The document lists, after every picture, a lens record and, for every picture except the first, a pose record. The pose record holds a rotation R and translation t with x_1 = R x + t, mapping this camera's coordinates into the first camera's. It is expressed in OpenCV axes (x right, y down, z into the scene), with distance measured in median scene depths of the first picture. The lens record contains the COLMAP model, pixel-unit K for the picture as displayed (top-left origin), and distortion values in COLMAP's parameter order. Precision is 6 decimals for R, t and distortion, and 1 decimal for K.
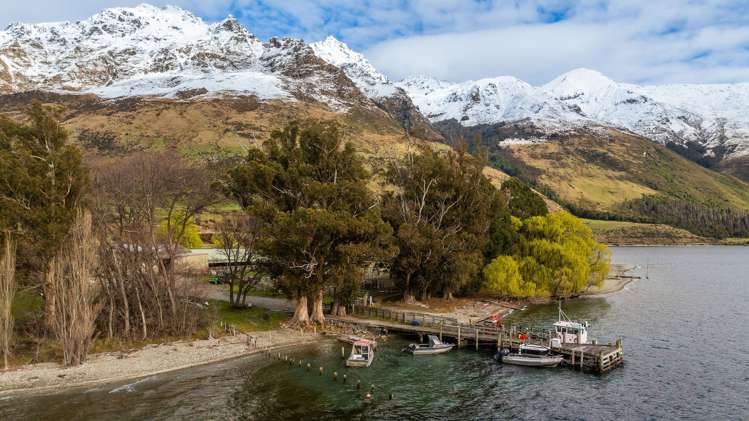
lens RADIAL K [[532.3, 0, 377.8], [0, 532.3, 216.6], [0, 0, 1]] dist [-0.055790, 0.061772]
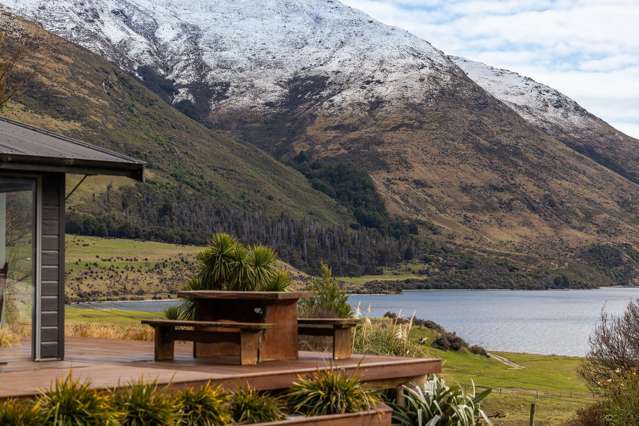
lens RADIAL K [[1267.0, 0, 317.6], [0, 1267.0, 208.4], [0, 0, 1]] dist [-0.010754, 0.000000]
pose [[0.721164, 0.027583, 0.692216, -0.080487], [-0.021631, 0.999616, -0.017297, -0.000866], [-0.692427, -0.002500, 0.721484, 0.093606]]
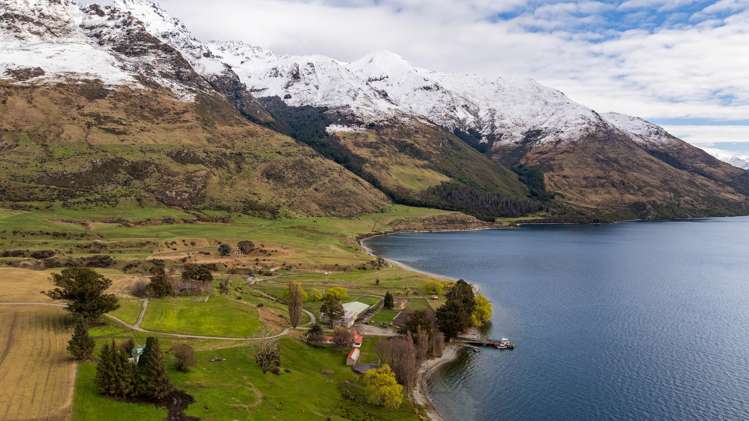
lens RADIAL K [[532.3, 0, 377.4], [0, 532.3, 218.5], [0, 0, 1]] dist [-0.055790, 0.061772]
pose [[0.929114, -0.021912, 0.369144, -0.087019], [-0.012063, 0.995916, 0.089479, -0.046831], [-0.369597, -0.087590, 0.925055, -0.106673]]
